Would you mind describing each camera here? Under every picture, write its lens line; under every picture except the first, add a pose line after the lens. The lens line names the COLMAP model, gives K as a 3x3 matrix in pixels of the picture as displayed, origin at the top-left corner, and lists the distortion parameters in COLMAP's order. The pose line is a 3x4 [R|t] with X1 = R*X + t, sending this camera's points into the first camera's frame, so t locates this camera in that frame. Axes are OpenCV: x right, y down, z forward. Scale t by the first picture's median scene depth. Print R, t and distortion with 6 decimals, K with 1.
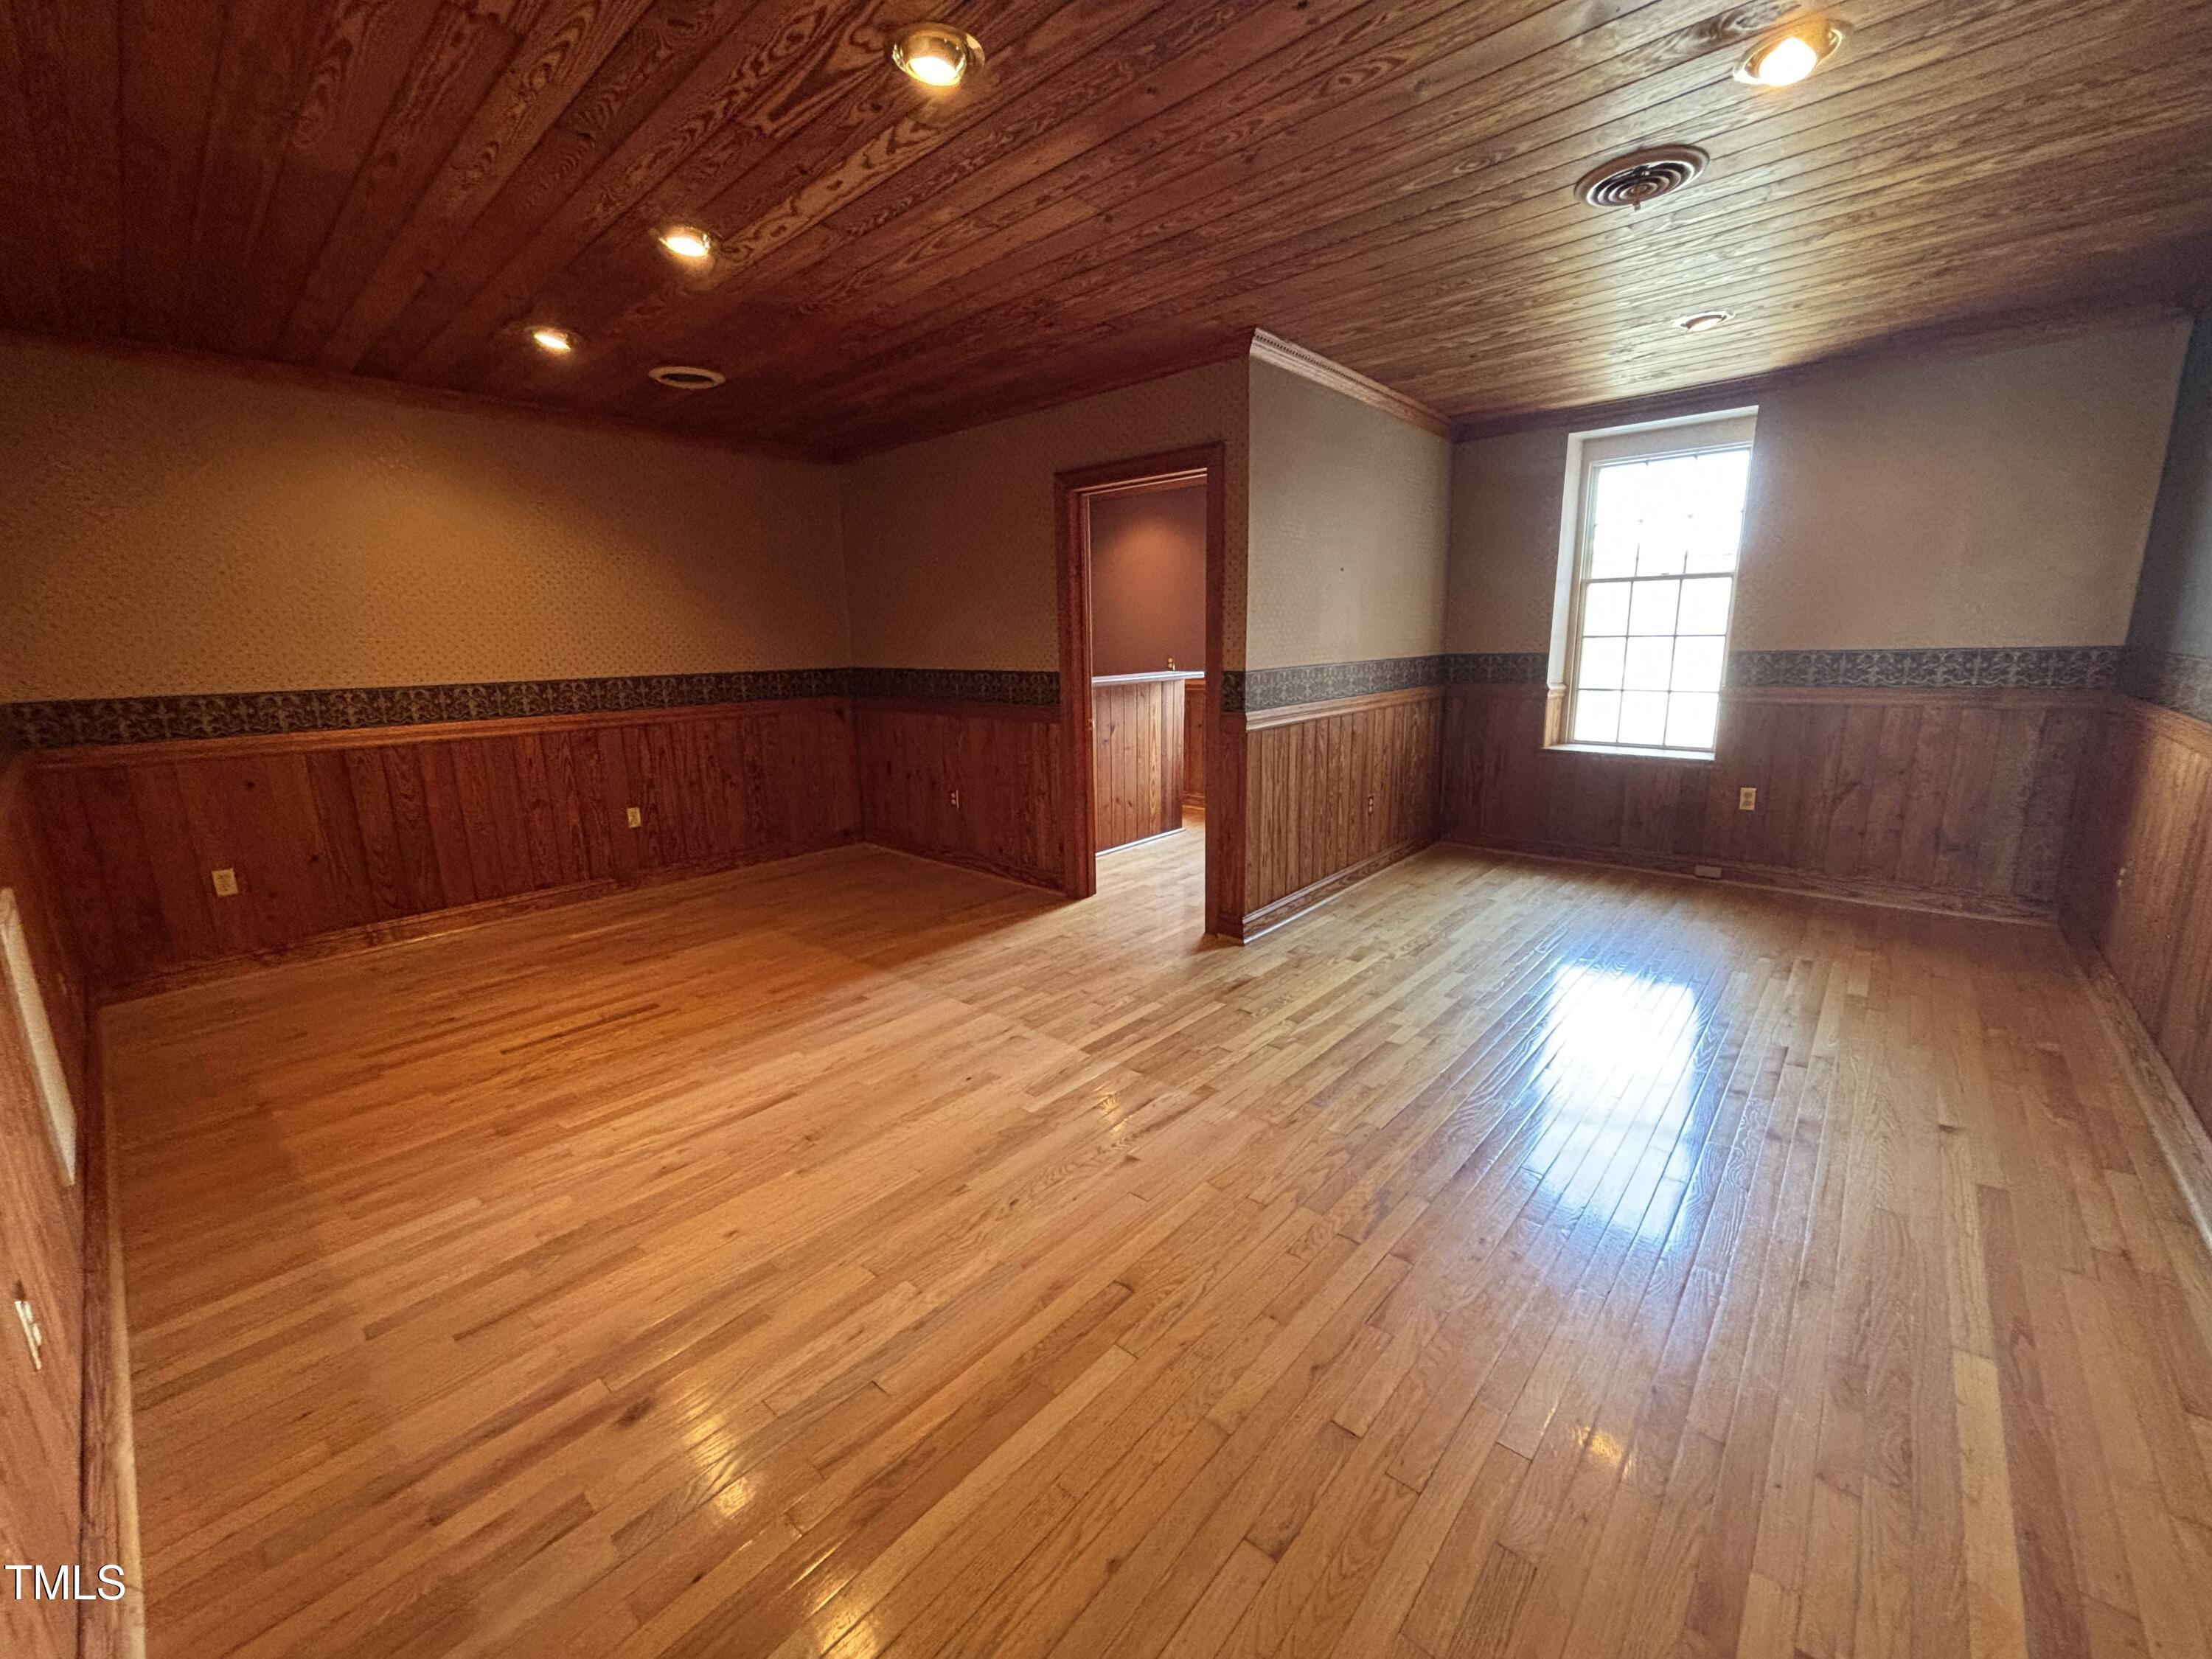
lens RADIAL K [[890.2, 0, 1095.8], [0, 890.2, 827.7], [0, 0, 1]] dist [-0.004396, -0.000257]
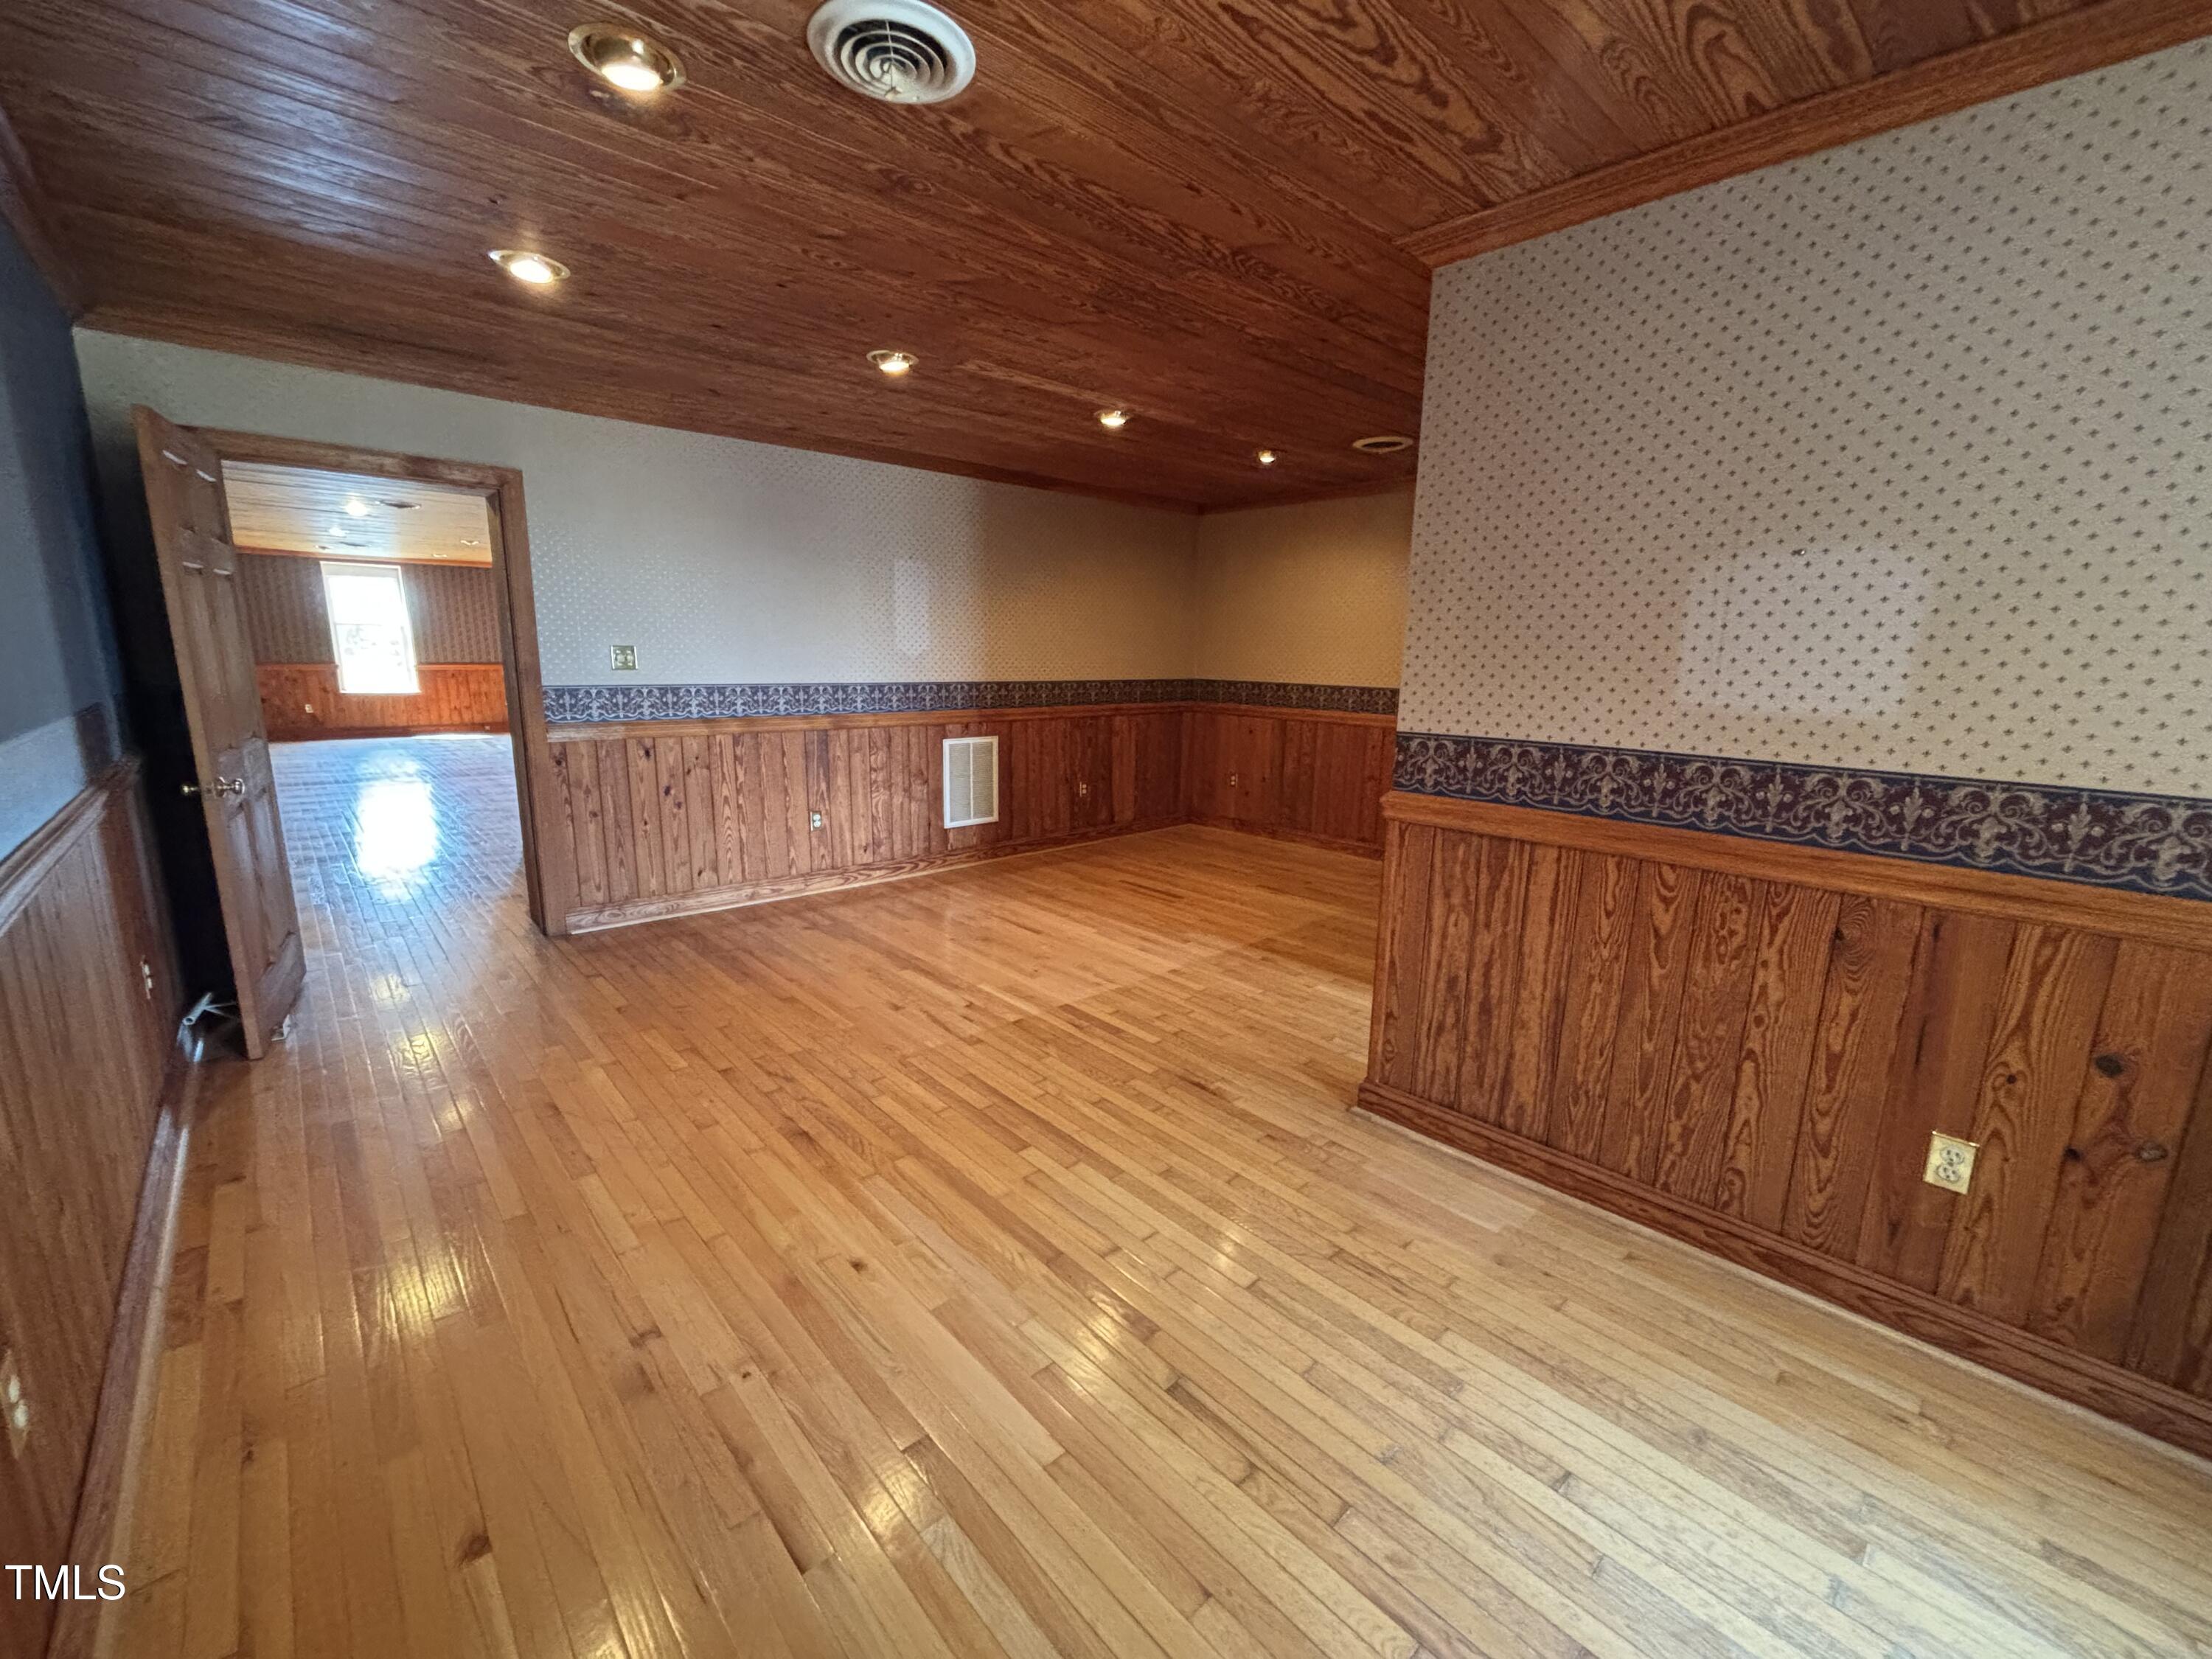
lens RADIAL K [[890.2, 0, 1098.6], [0, 890.2, 822.3], [0, 0, 1]] dist [-0.004396, -0.000257]
pose [[-0.092260, 0.213824, -0.972506, 0.994631], [-0.230447, 0.945570, 0.229764, -0.243911], [0.968701, 0.245309, -0.037963, 0.932772]]
